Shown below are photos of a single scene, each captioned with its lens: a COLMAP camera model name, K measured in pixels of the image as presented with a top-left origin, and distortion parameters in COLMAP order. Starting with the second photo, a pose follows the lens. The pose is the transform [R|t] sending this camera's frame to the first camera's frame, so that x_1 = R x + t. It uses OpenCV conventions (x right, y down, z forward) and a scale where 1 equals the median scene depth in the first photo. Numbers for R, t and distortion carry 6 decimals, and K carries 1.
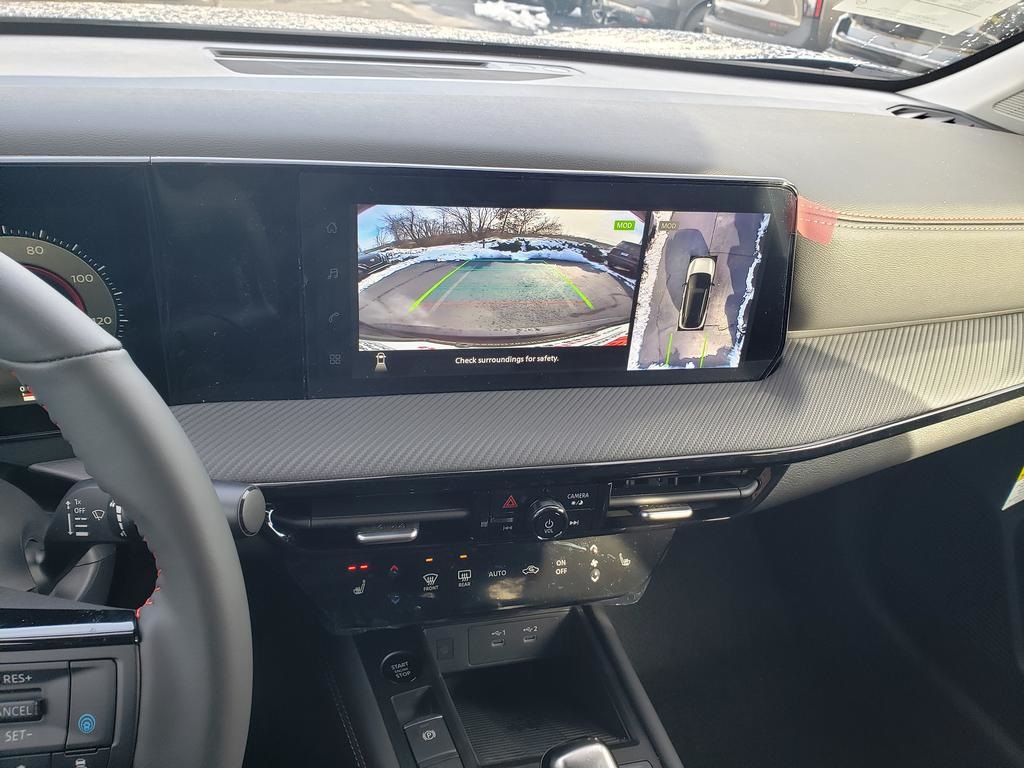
lens RADIAL K [[796.8, 0, 534.6], [0, 796.8, 377.1], [0, 0, 1]] dist [0.016039, -0.004303]
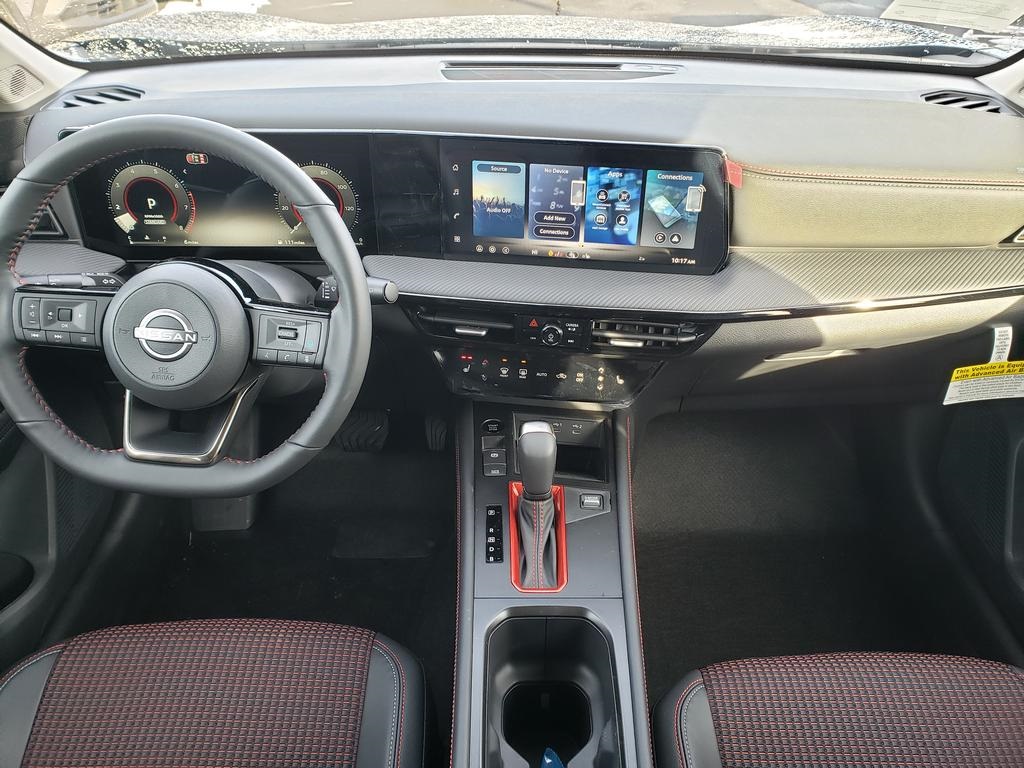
lens RADIAL K [[774.0, 0, 528.2], [0, 774.0, 384.8], [0, 0, 1]] dist [0.010462, -0.041101]
pose [[0.922990, 0.130989, -0.361845, 0.552992], [-0.109644, 0.990826, 0.079004, 0.142035], [0.368875, -0.033245, 0.928884, -0.594000]]
